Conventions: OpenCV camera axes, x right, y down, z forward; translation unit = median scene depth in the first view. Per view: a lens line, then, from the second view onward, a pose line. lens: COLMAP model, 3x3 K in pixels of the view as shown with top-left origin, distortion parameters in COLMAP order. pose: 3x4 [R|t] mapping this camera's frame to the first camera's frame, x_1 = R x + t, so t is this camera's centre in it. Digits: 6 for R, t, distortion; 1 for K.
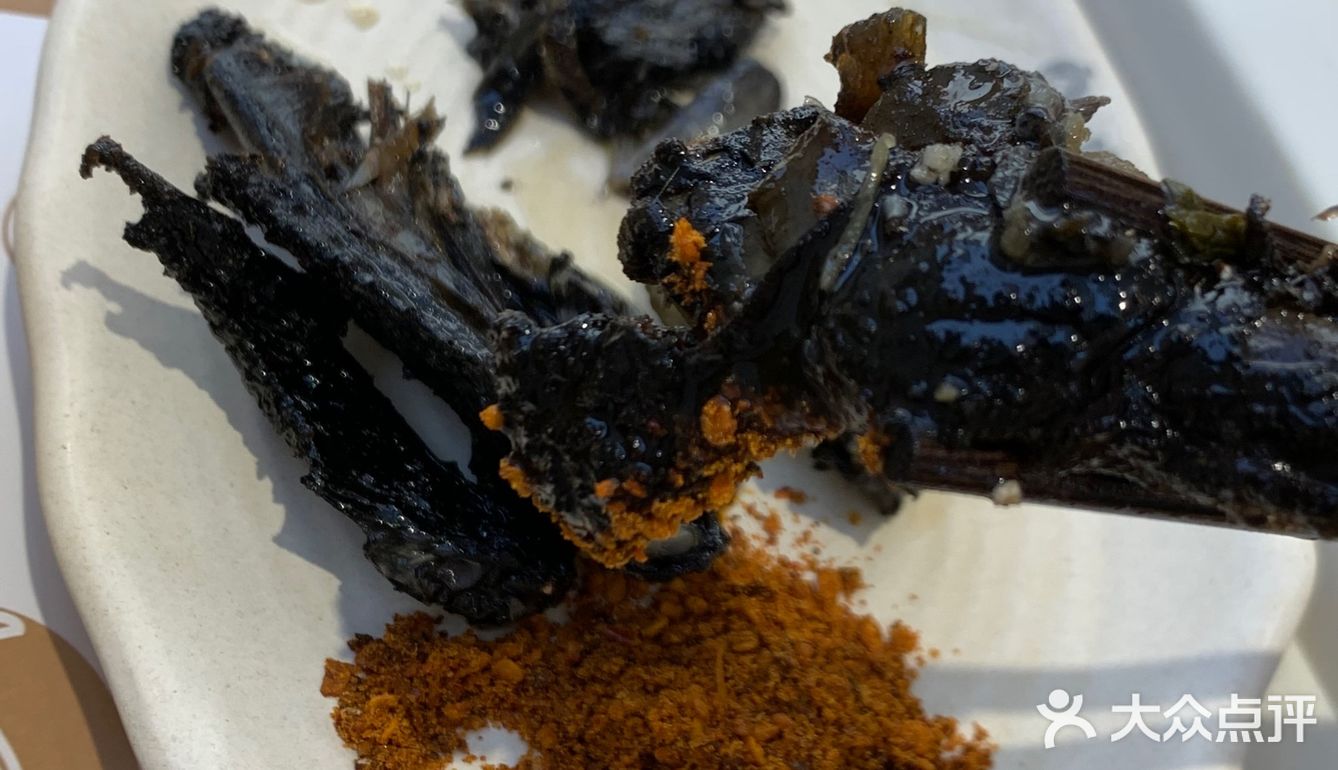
lens RADIAL K [[1806.3, 0, 669.0], [0, 1806.3, 385.0], [0, 0, 1]] dist [0.149888, -0.726781]
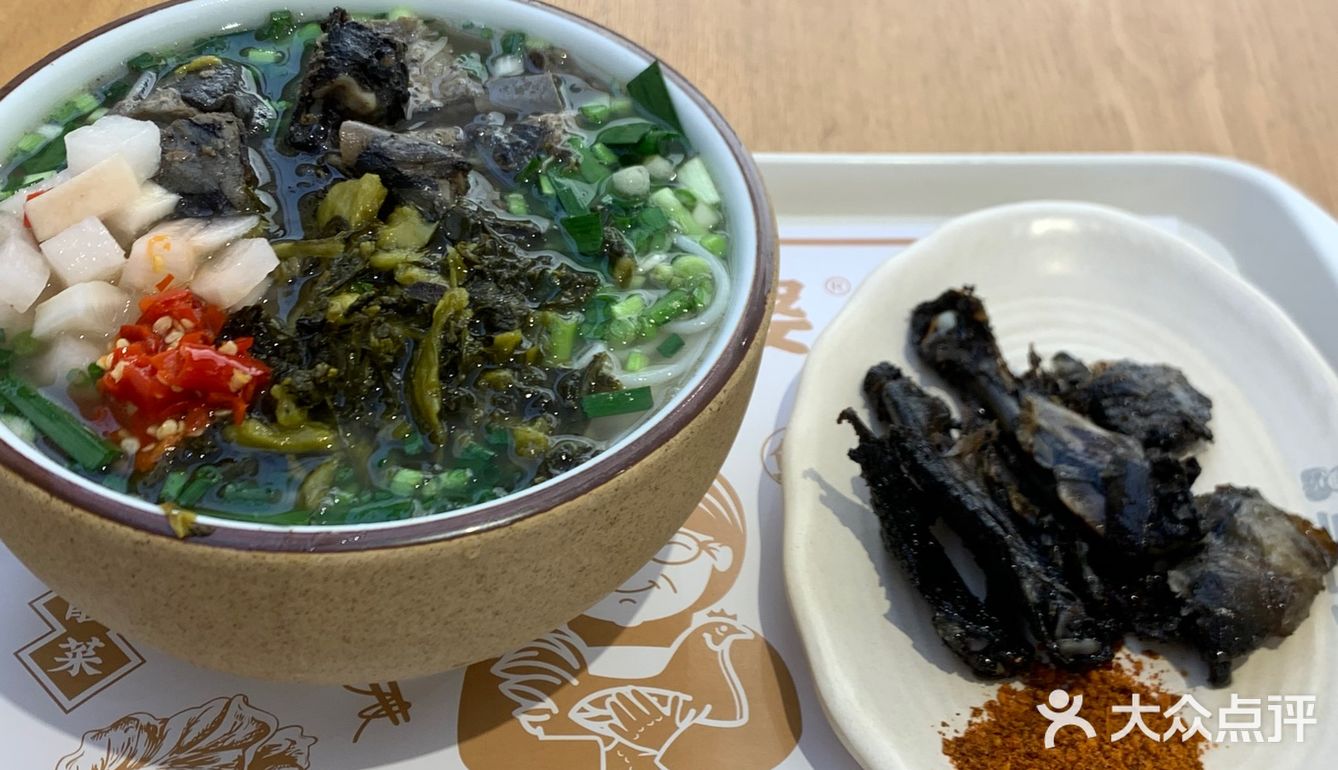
lens RADIAL K [[1806.3, 0, 669.0], [0, 1806.3, 385.0], [0, 0, 1]] dist [0.149888, -0.726781]
pose [[0.956270, 0.154567, -0.248306, 0.014985], [-0.205364, 0.959319, -0.193732, 0.270013], [0.208260, 0.236253, 0.949111, -0.991020]]
